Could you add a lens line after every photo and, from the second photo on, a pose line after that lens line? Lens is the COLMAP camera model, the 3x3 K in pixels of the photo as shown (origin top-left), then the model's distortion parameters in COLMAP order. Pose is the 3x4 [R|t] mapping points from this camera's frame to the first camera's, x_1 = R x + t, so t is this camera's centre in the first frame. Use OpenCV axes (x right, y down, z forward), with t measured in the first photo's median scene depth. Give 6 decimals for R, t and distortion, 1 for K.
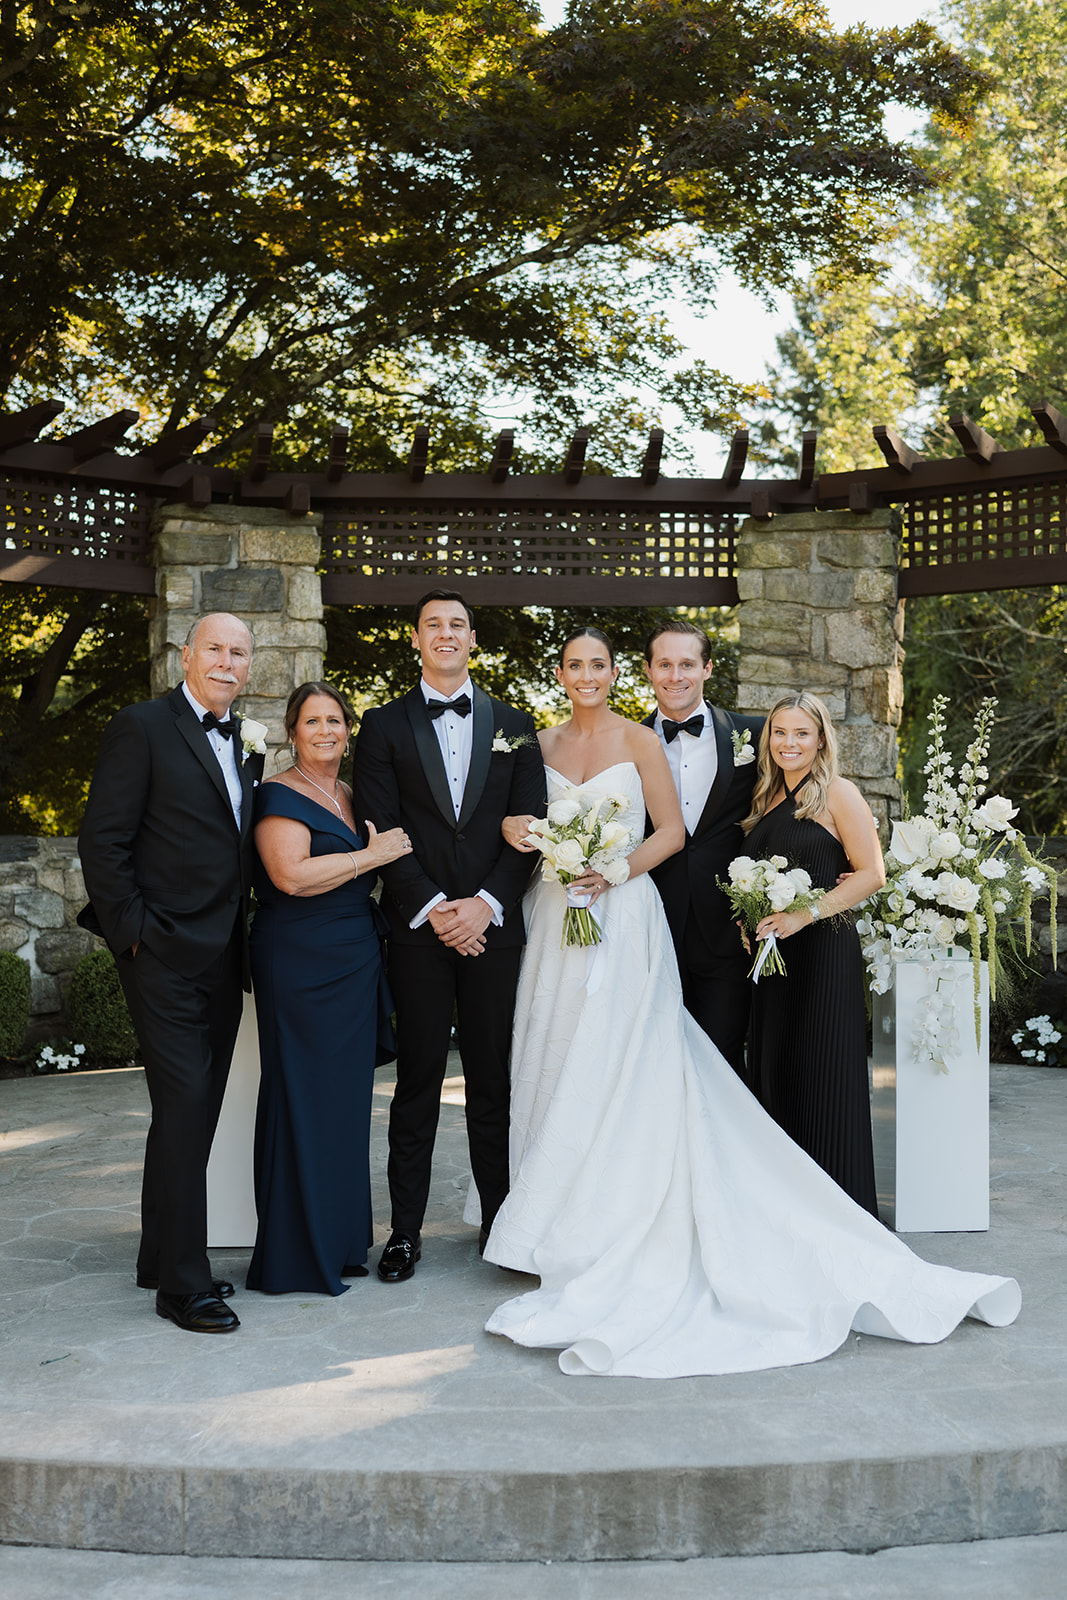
lens RADIAL K [[1597.7, 0, 567.6], [0, 1597.7, 834.3], [0, 0, 1]] dist [0.009671, -0.009642]
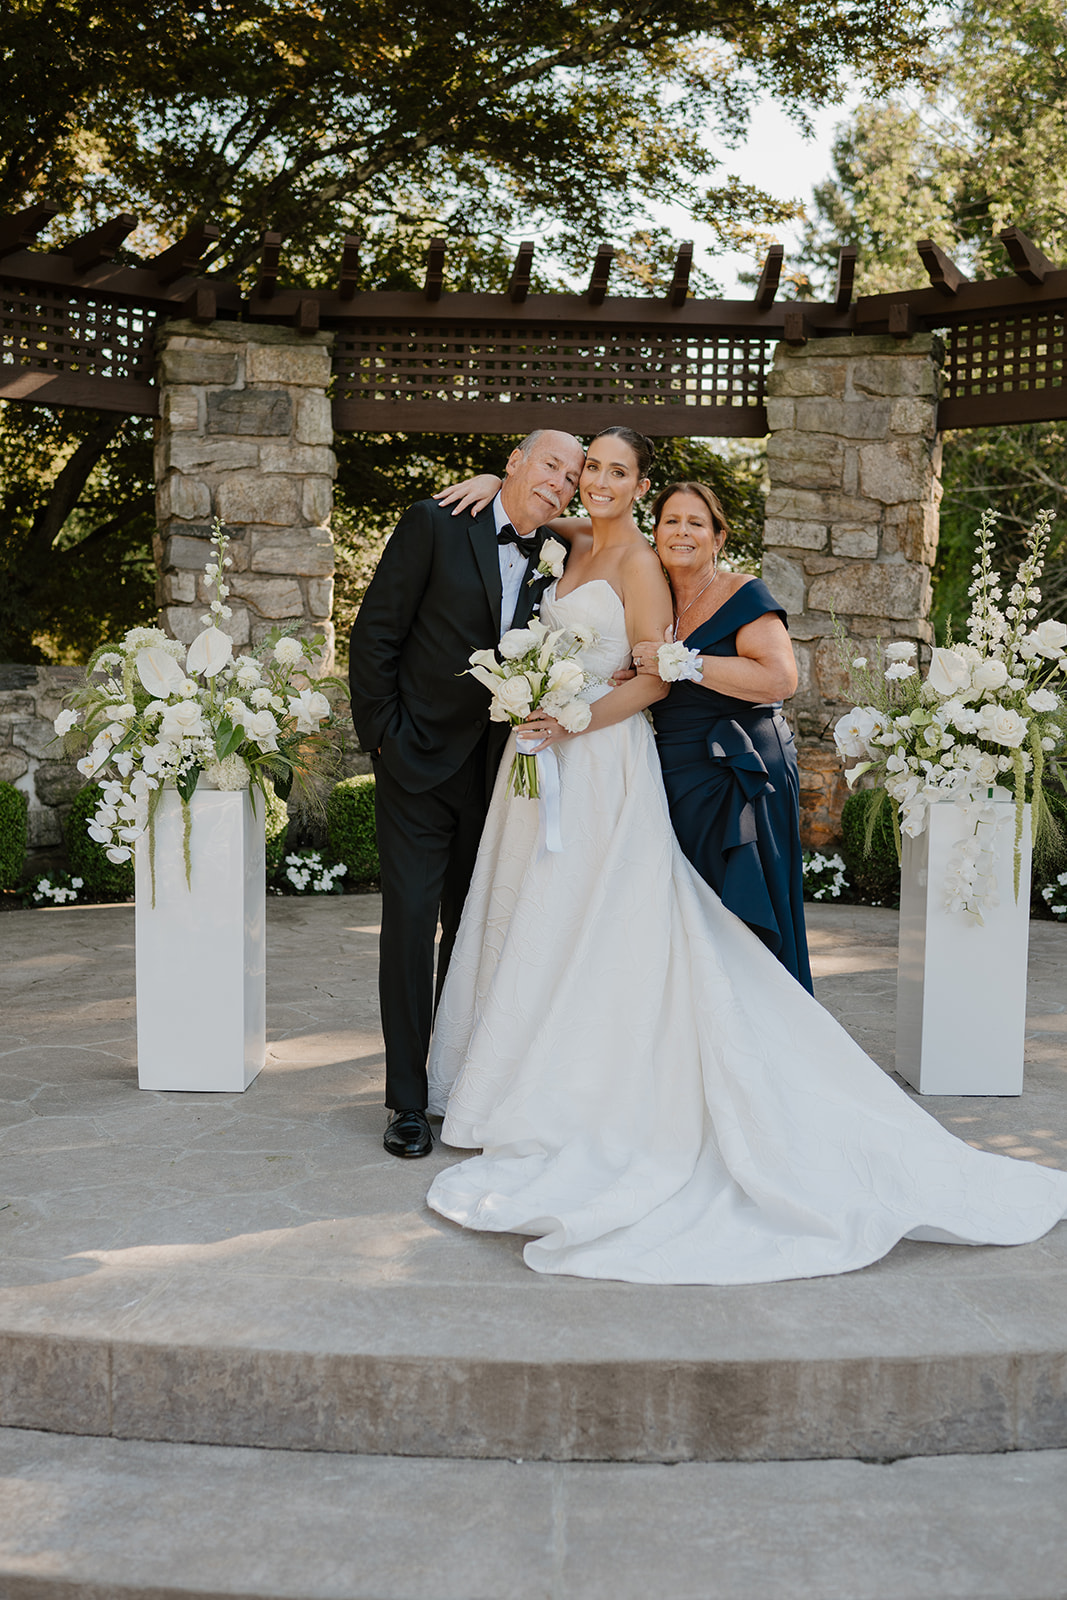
lens RADIAL K [[1572.6, 0, 533.5], [0, 1572.6, 800.0], [0, 0, 1]] dist [0.002000, 0.009626]
pose [[0.999156, 0.020145, -0.035789, 0.005830], [-0.017551, 0.997295, 0.071380, 0.009040], [0.037130, -0.070692, 0.996807, 0.048506]]
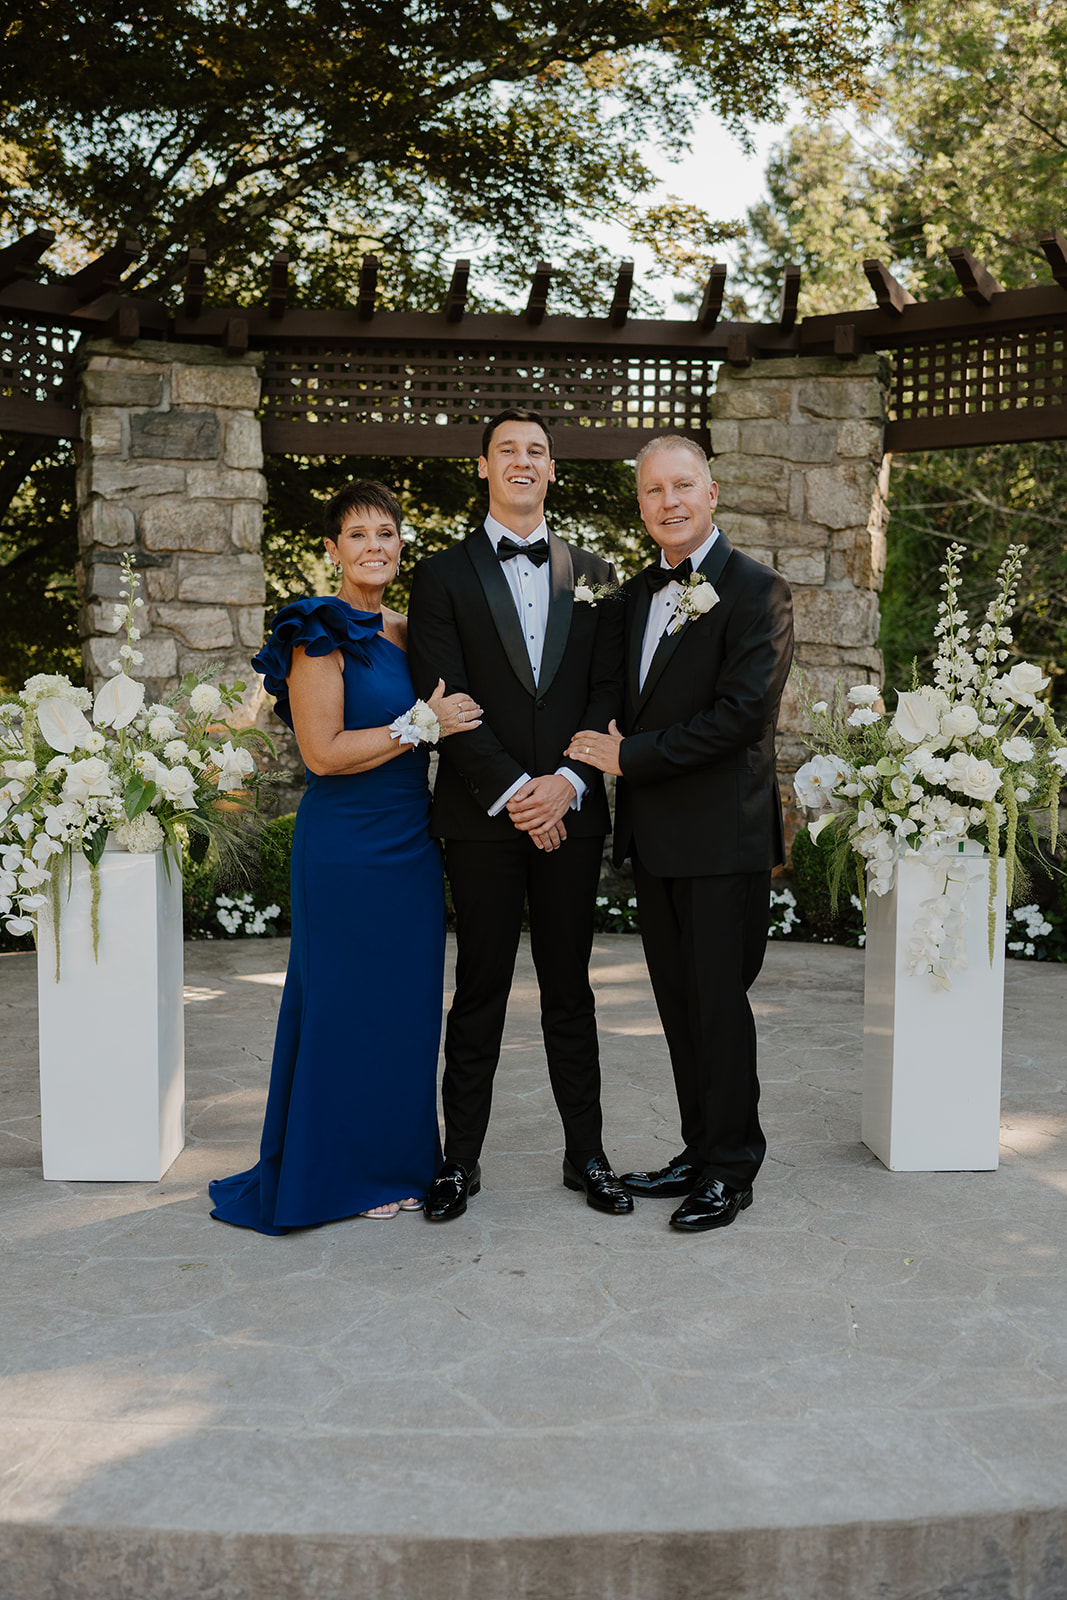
lens RADIAL K [[1572.6, 0, 533.5], [0, 1572.6, 800.0], [0, 0, 1]] dist [0.002000, 0.009626]
pose [[0.999934, 0.011489, 0.000919, 0.005208], [-0.011524, 0.998137, 0.059921, 0.000711], [-0.000229, -0.059927, 0.998203, 0.081068]]
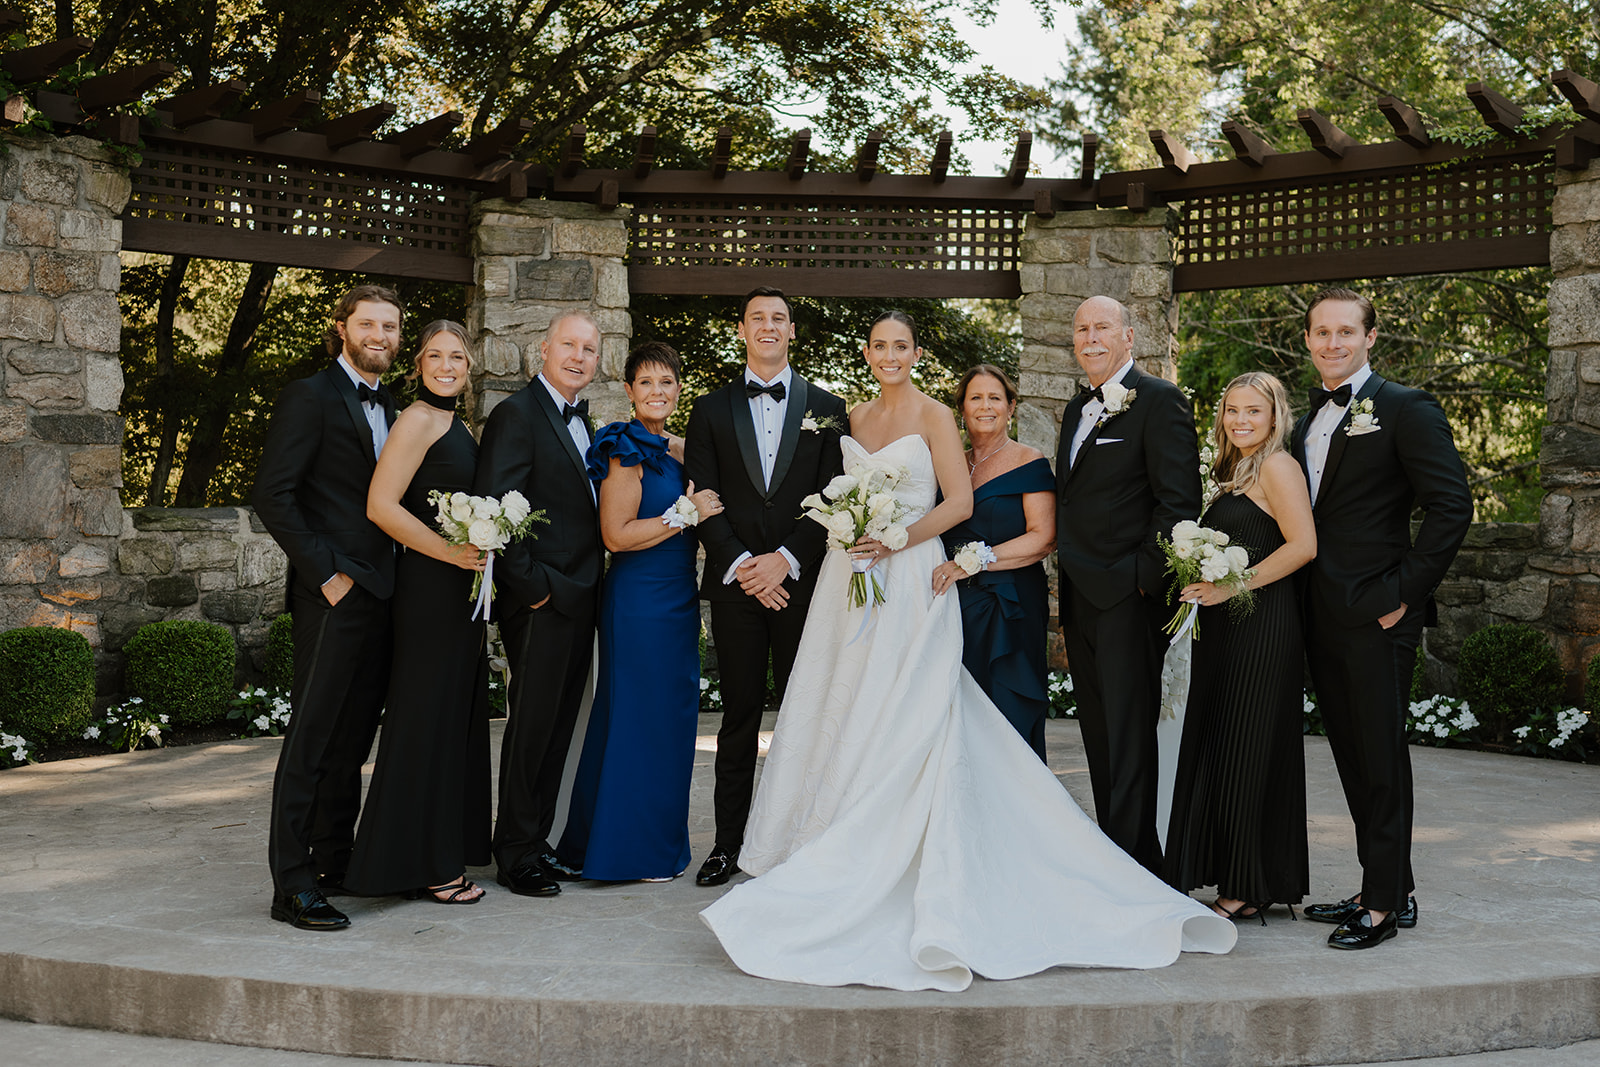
lens RADIAL K [[1610.9, 0, 811.8], [0, 1610.9, 548.5], [0, 0, 1]] dist [-0.000194, 0.002312]
pose [[0.999510, 0.014021, -0.027976, 0.001002], [-0.013530, 0.999752, 0.017665, 0.005508], [0.028217, -0.017278, 0.999452, -0.074265]]
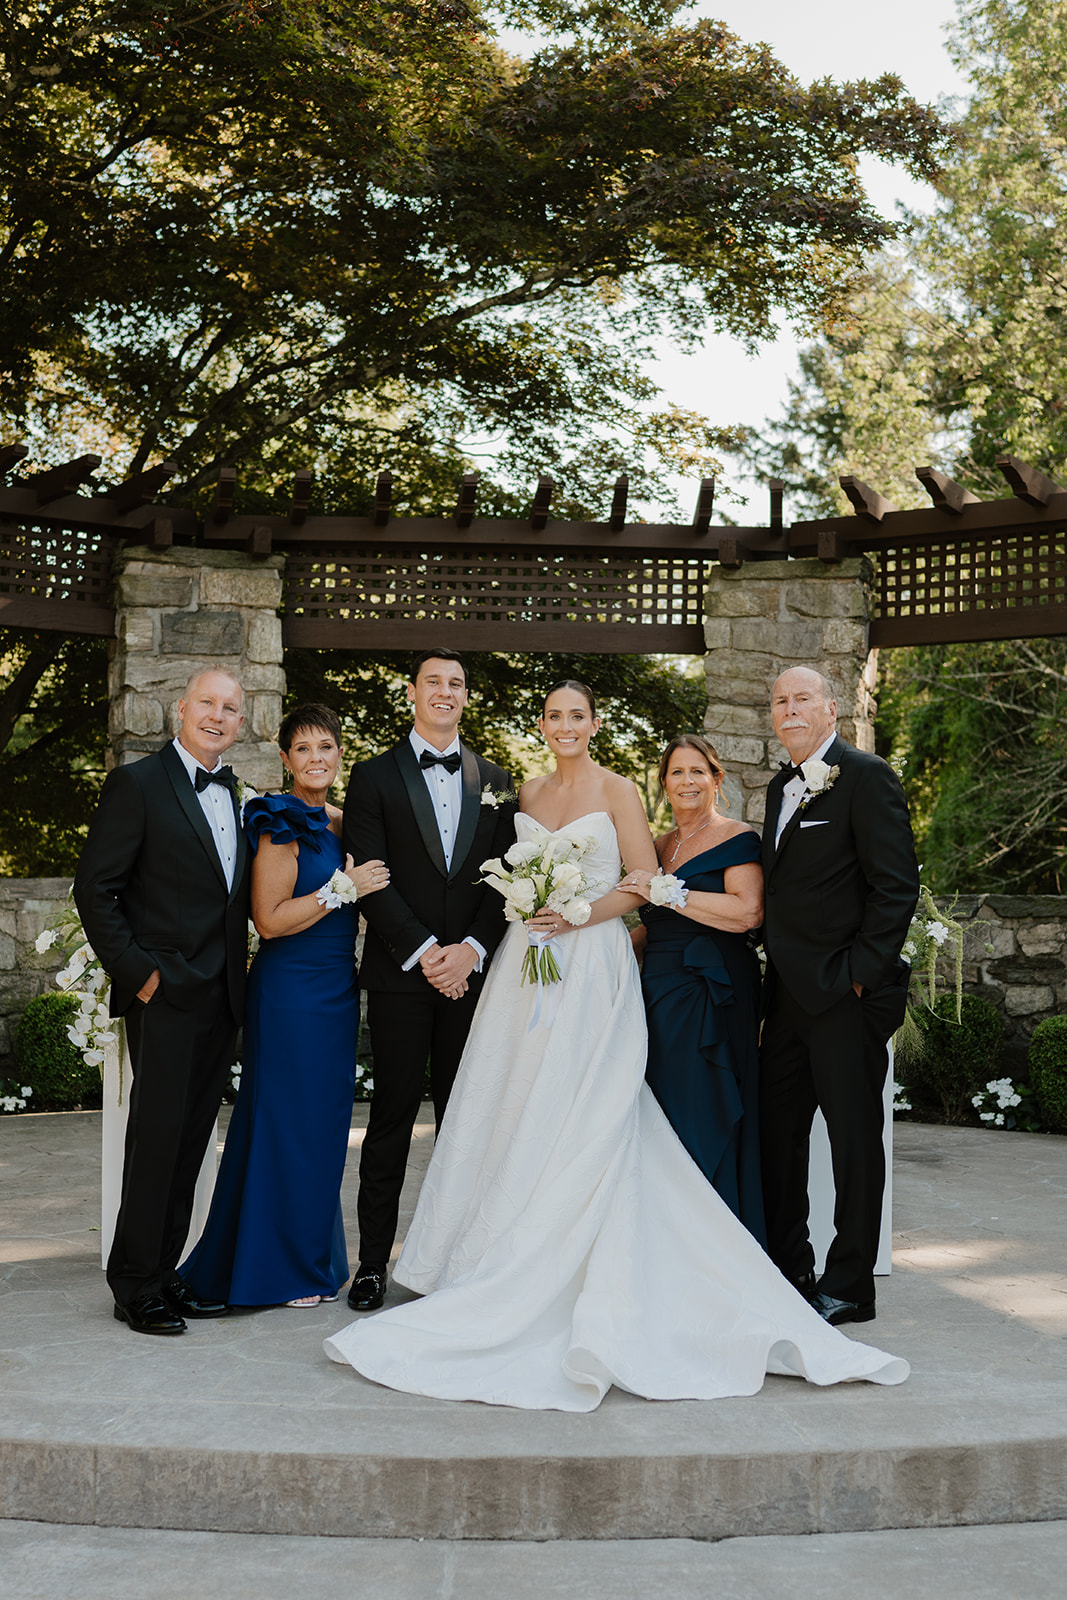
lens RADIAL K [[1724.7, 0, 508.9], [0, 1724.7, 832.2], [0, 0, 1]] dist [0.005852, -0.005852]
pose [[0.999352, 0.016259, -0.032106, 0.023476], [-0.017251, 0.999375, -0.030870, 0.000801], [0.031584, 0.031403, 0.999008, -0.060597]]
